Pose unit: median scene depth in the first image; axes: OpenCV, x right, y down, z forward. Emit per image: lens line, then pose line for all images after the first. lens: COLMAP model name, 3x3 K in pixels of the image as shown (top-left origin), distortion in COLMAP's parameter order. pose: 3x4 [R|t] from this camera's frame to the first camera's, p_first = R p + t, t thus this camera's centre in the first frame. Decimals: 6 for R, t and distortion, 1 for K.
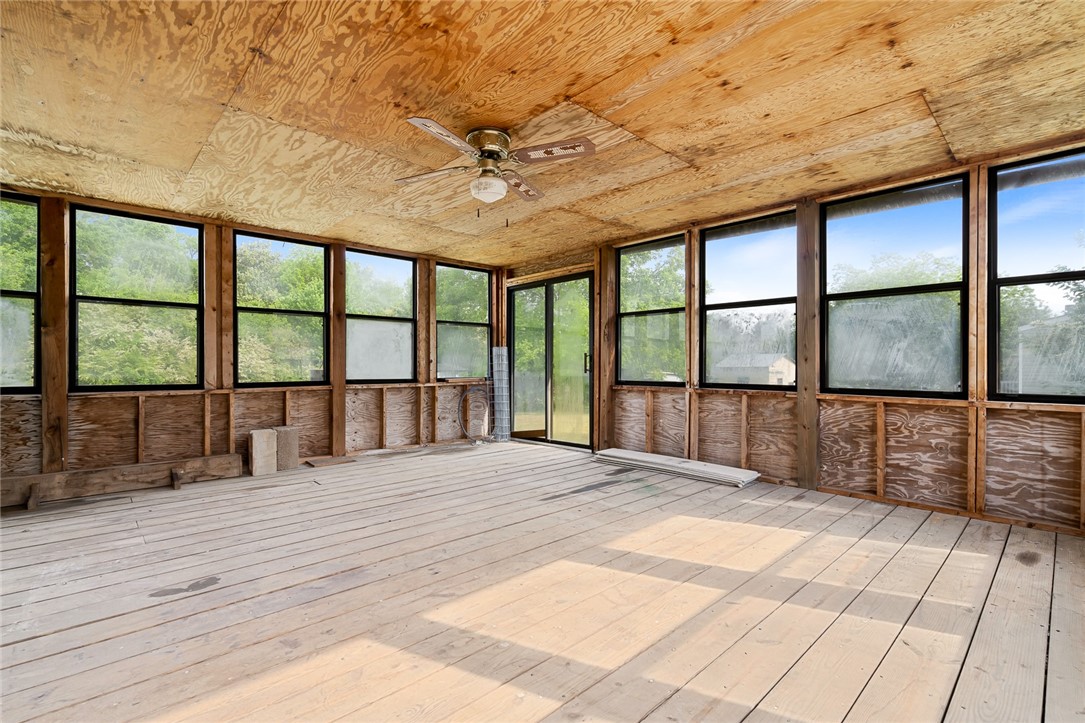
lens RADIAL K [[497.7, 0, 539.3], [0, 497.7, 364.4], [0, 0, 1]] dist [-0.000751, 0.000254]
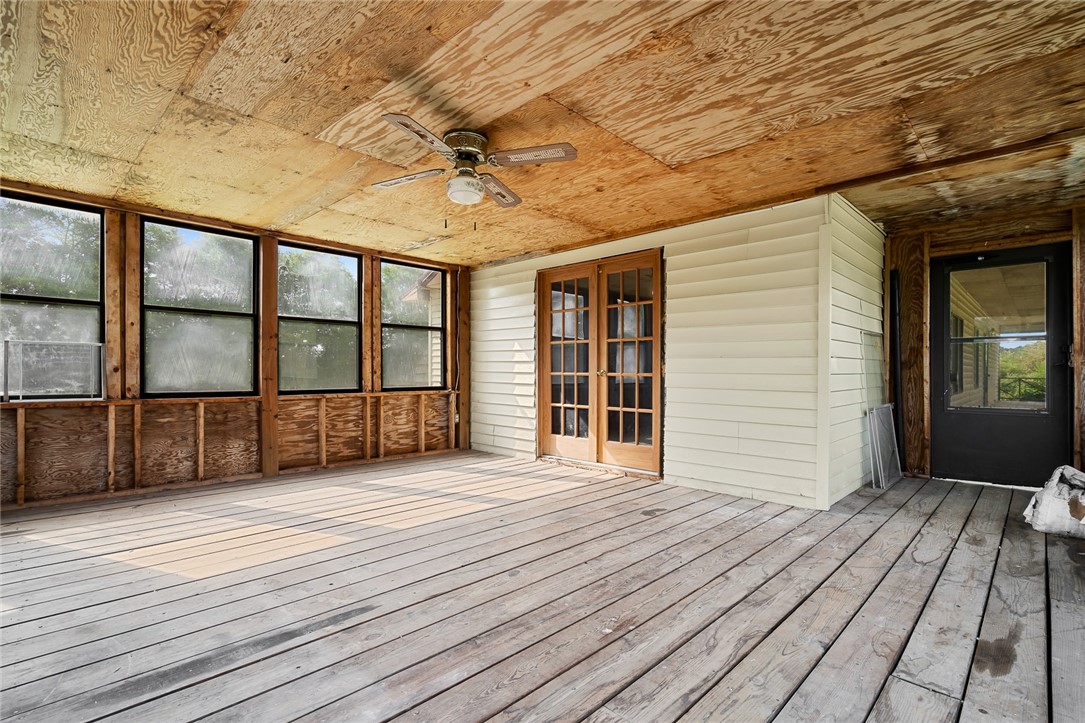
lens RADIAL K [[497.7, 0, 539.3], [0, 497.7, 364.4], [0, 0, 1]] dist [-0.000751, 0.000254]
pose [[-0.998392, -0.004695, -0.056493, -0.192563], [-0.004150, 0.999944, -0.009761, -0.004678], [0.056535, -0.009511, -0.998355, 1.982535]]
